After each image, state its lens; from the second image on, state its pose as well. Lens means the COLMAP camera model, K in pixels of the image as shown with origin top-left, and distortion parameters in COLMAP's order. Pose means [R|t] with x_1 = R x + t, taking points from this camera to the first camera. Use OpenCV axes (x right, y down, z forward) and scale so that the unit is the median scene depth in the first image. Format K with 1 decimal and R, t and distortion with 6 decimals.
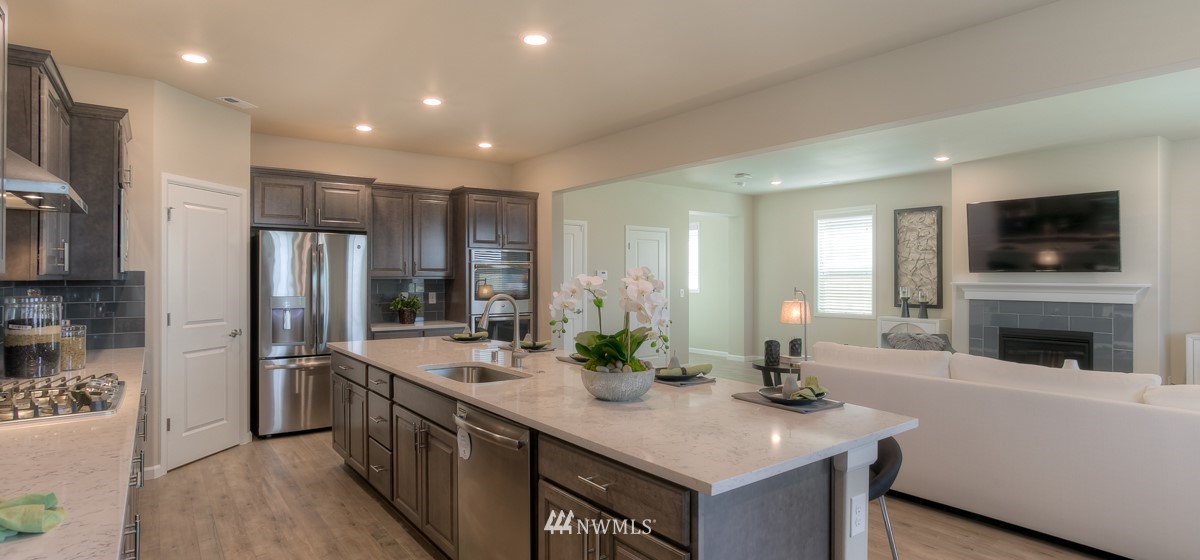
lens RADIAL K [[593.6, 0, 600.0], [0, 593.6, 280.0], [0, 0, 1]] dist [-0.001373, -0.000337]
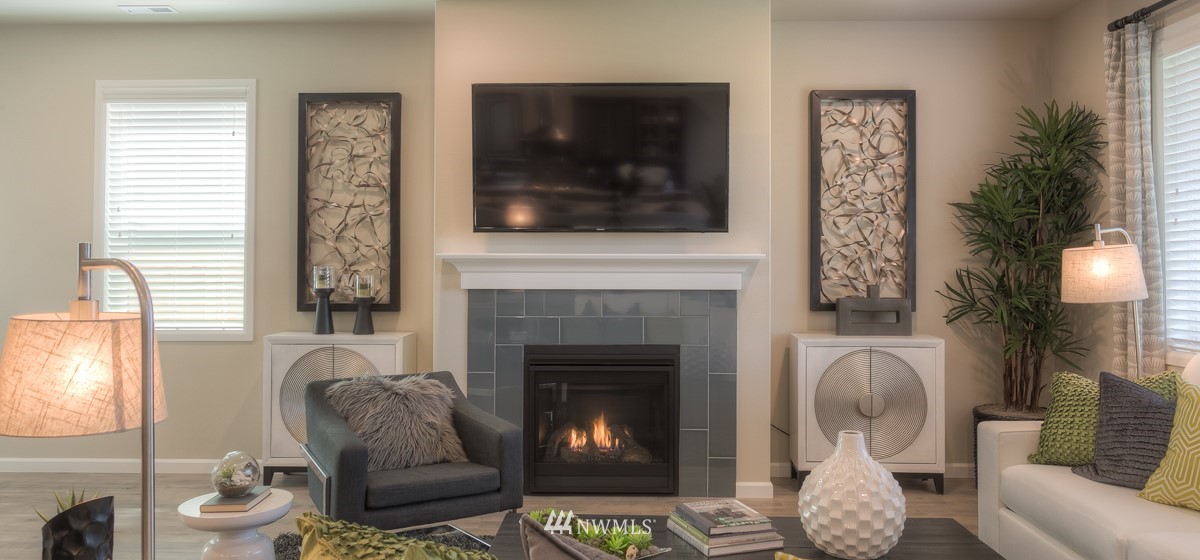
lens RADIAL K [[838.6, 0, 600.6], [0, 838.6, 236.8], [0, 0, 1]] dist [0.007793, 0.001679]
pose [[0.605609, 0.026129, 0.795333, 0.138470], [0.002880, 0.999382, -0.035025, 0.013045], [-0.795757, 0.023502, 0.605160, 0.458890]]
